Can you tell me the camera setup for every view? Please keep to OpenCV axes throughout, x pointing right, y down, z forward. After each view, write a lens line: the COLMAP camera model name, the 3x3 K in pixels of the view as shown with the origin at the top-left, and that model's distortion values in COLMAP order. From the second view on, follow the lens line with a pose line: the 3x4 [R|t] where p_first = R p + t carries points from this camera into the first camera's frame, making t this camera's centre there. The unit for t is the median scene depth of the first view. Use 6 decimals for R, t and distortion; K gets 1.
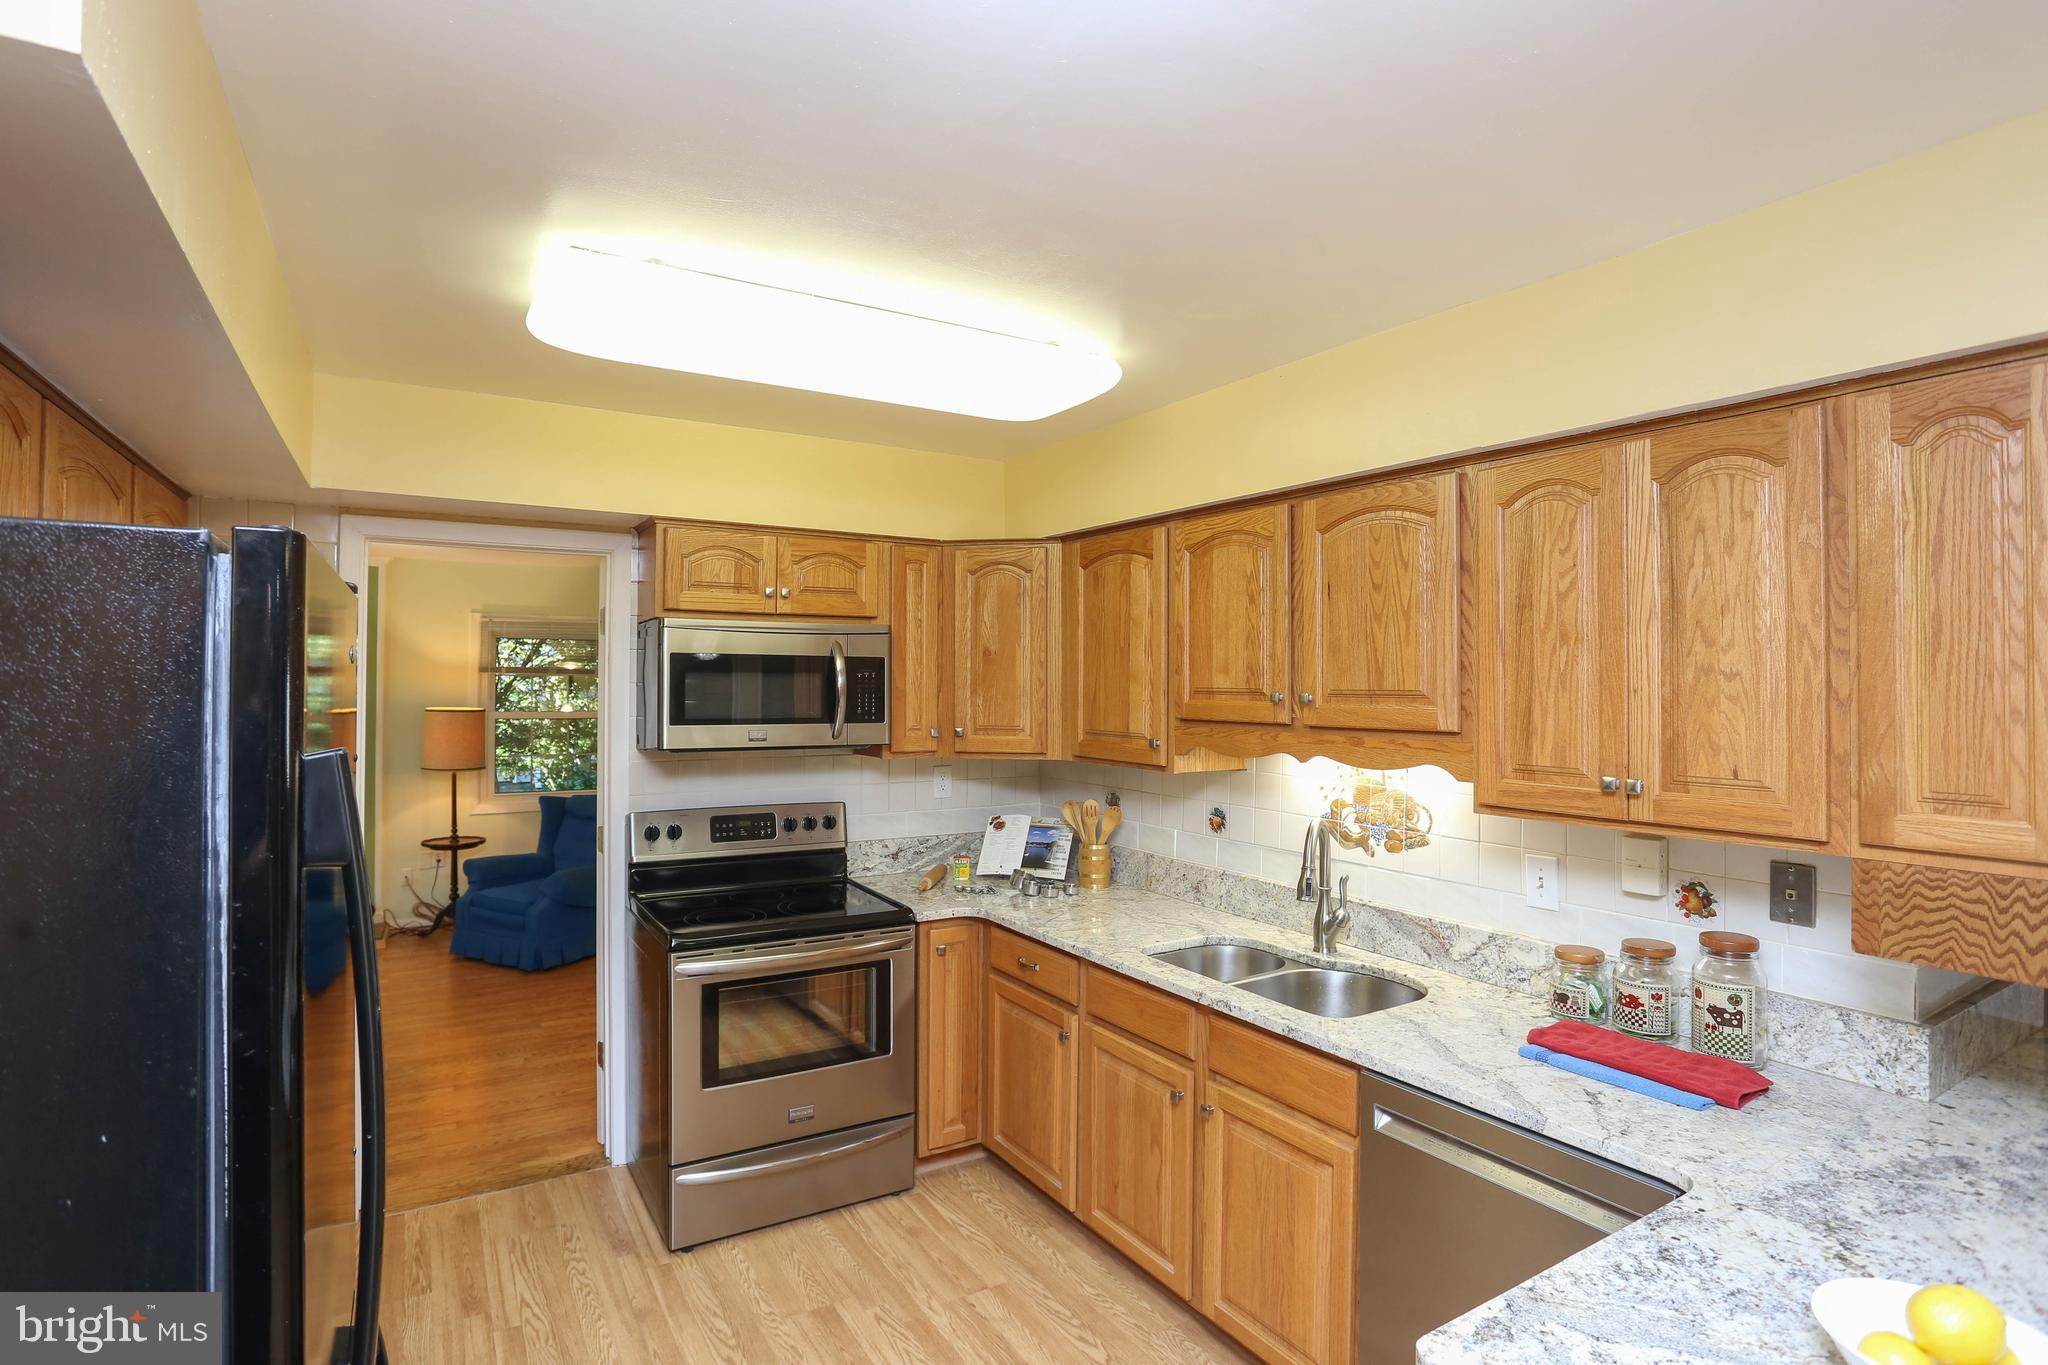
lens RADIAL K [[1039.7, 0, 1037.7], [0, 1039.7, 684.3], [0, 0, 1]] dist [-0.028703, 0.012642]
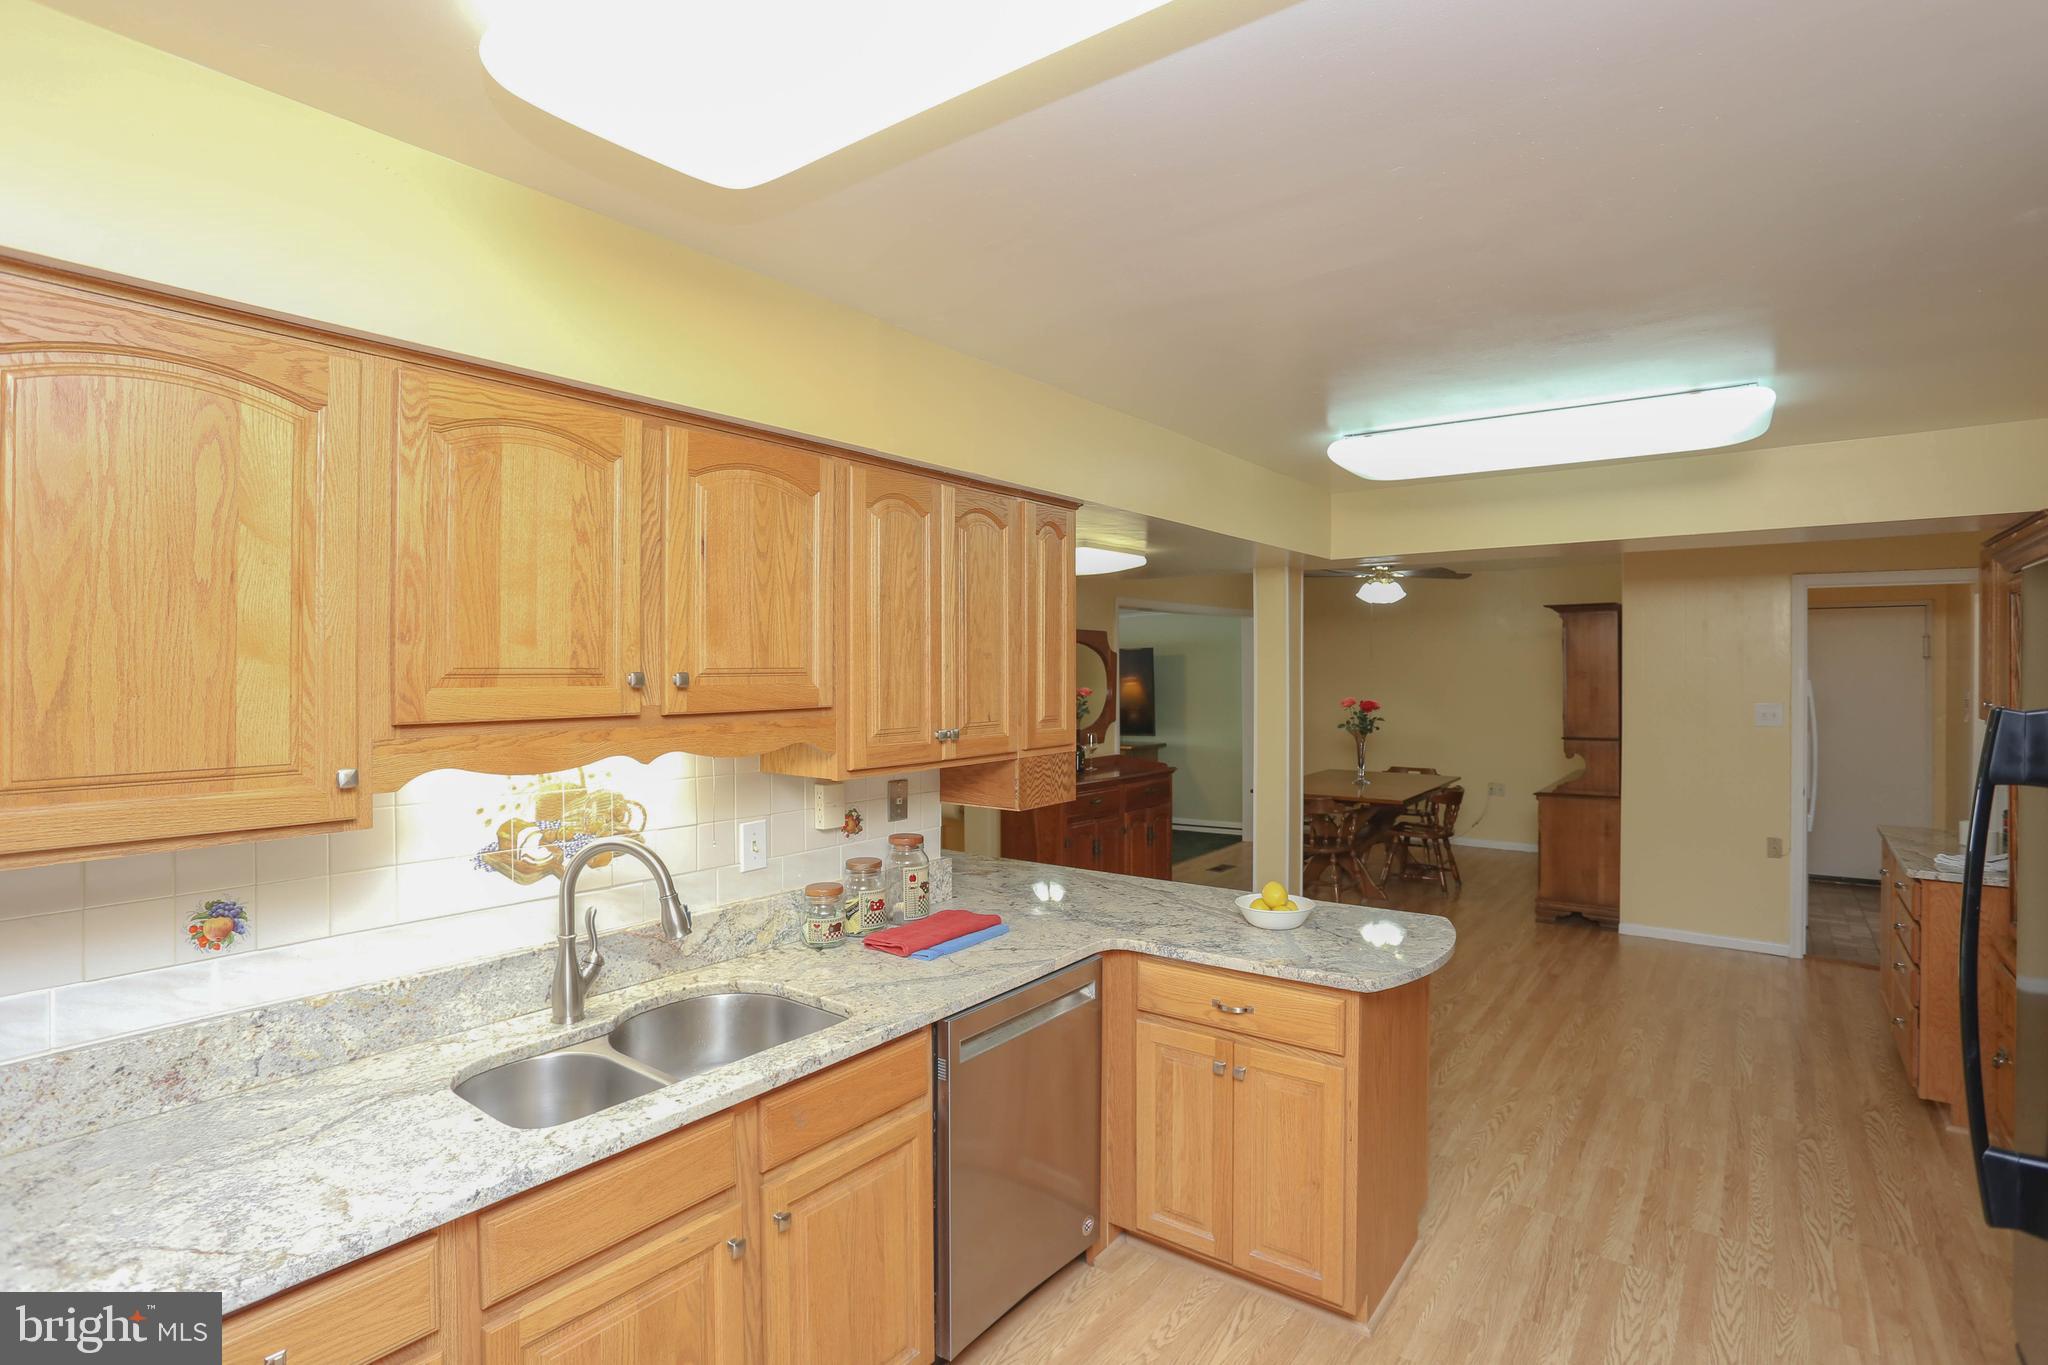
lens RADIAL K [[1039.7, 0, 1021.1], [0, 1039.7, 678.5], [0, 0, 1]] dist [-0.028703, 0.012642]
pose [[-0.349984, -0.019715, 0.936548, -0.554016], [-0.003310, 0.999798, 0.019809, -0.003526], [-0.936750, 0.003833, -0.349979, 1.007669]]
